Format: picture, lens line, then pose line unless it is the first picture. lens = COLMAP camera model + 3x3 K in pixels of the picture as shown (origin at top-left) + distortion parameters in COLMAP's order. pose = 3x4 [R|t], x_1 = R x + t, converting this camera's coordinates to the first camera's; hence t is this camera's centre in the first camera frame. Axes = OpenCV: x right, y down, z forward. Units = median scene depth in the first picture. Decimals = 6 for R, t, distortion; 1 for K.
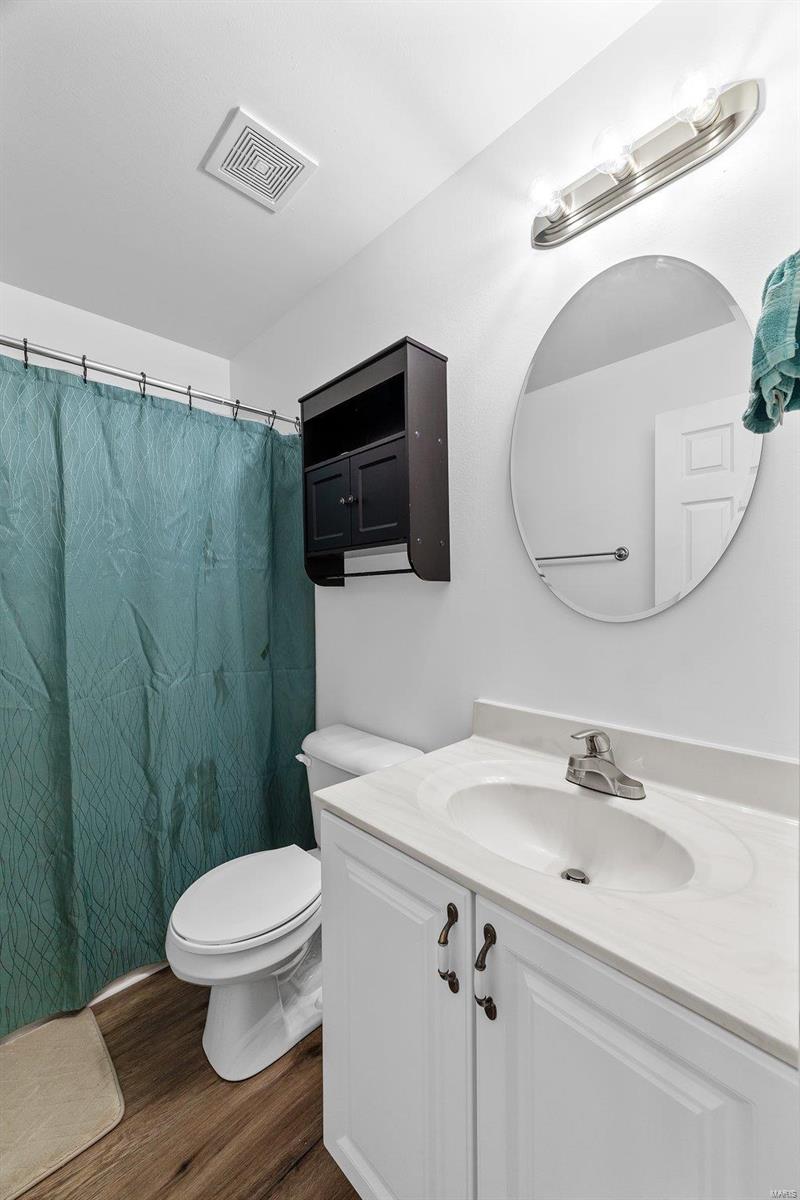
lens RADIAL K [[470.8, 0, 400.0], [0, 470.8, 600.0], [0, 0, 1]] dist [-0.001794, -0.000276]
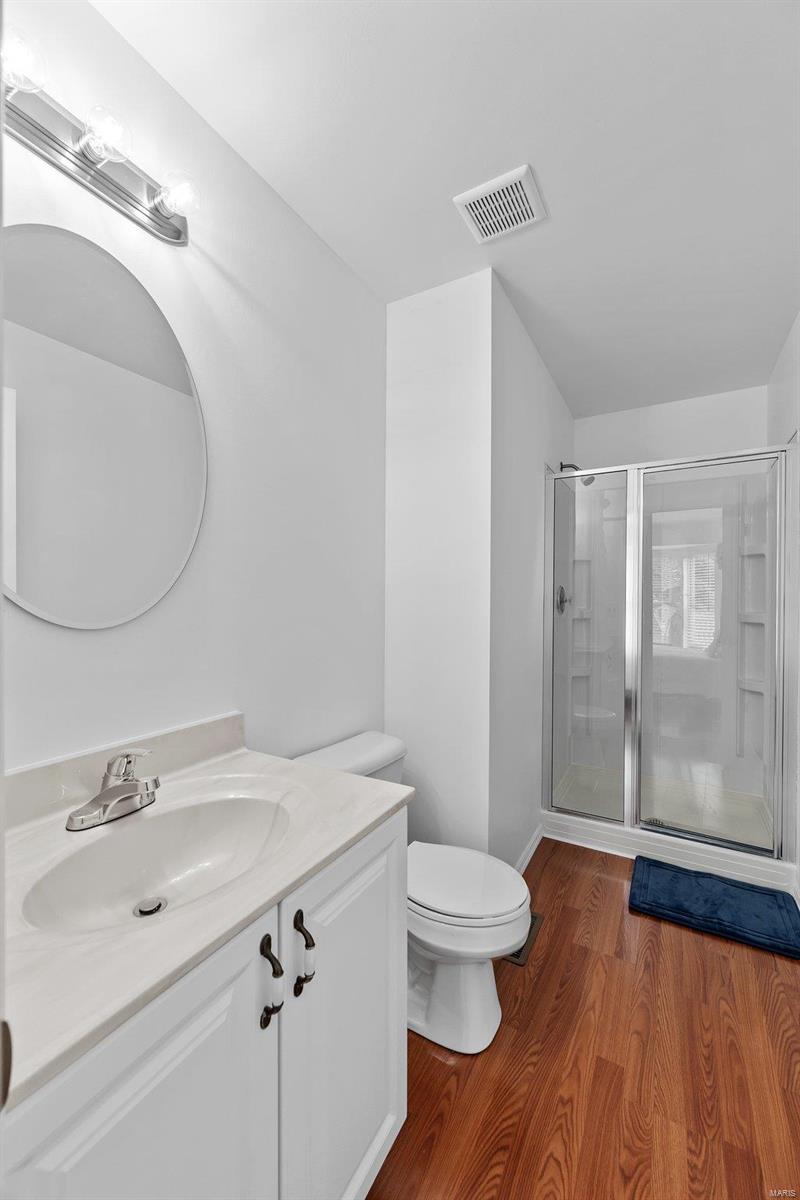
lens RADIAL K [[470.8, 0, 400.0], [0, 470.8, 600.0], [0, 0, 1]] dist [-0.001794, -0.000276]
pose [[-0.277205, -0.002191, 0.960808, -0.661528], [0.008004, 0.999957, 0.004590, -0.026426], [-0.960778, 0.008963, -0.277175, 0.760175]]
